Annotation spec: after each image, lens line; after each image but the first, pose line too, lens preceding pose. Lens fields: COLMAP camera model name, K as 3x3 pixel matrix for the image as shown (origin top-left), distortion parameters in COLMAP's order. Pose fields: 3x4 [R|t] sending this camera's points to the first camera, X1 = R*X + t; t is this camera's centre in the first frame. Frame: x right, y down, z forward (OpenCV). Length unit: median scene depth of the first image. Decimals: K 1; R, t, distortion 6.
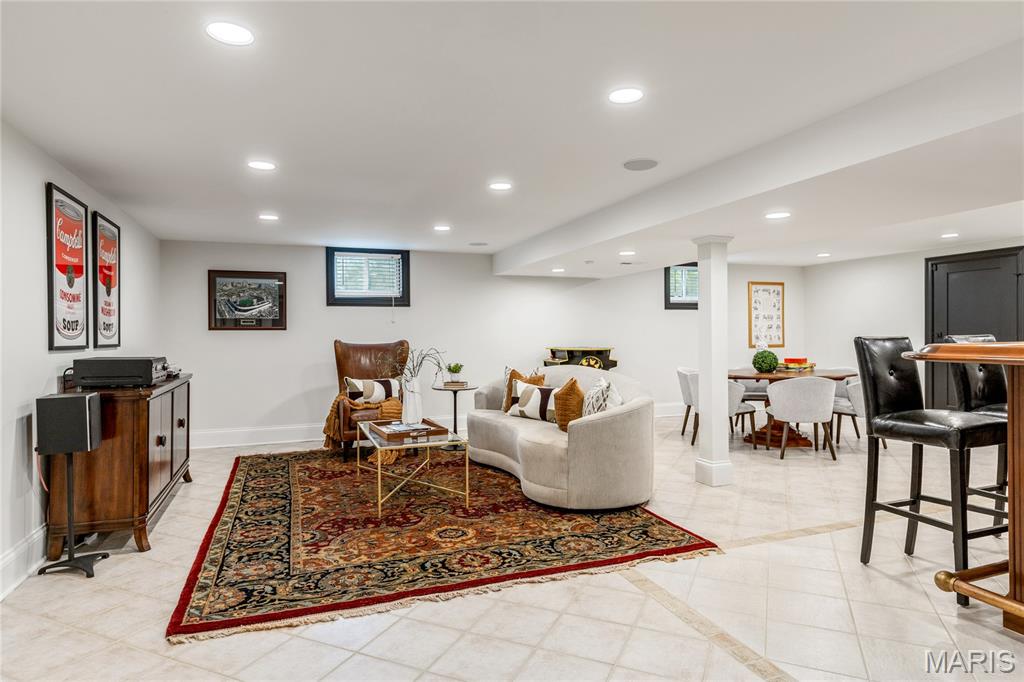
lens RADIAL K [[571.0, 0, 506.7], [0, 571.0, 337.6], [0, 0, 1]] dist [0.009239, 0.000129]
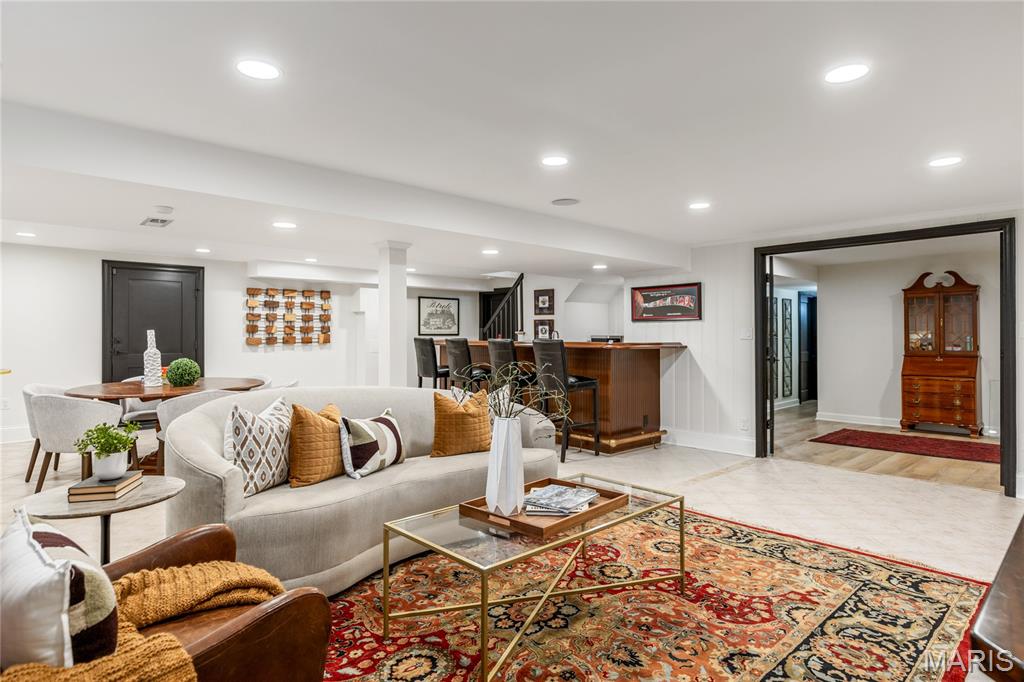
lens RADIAL K [[571.0, 0, 509.1], [0, 571.0, 339.4], [0, 0, 1]] dist [0.009239, 0.000129]
pose [[-0.377861, -0.002281, 0.925859, -0.986751], [0.005128, 0.999976, 0.004556, -0.011970], [-0.925848, 0.006469, -0.377841, 1.800362]]
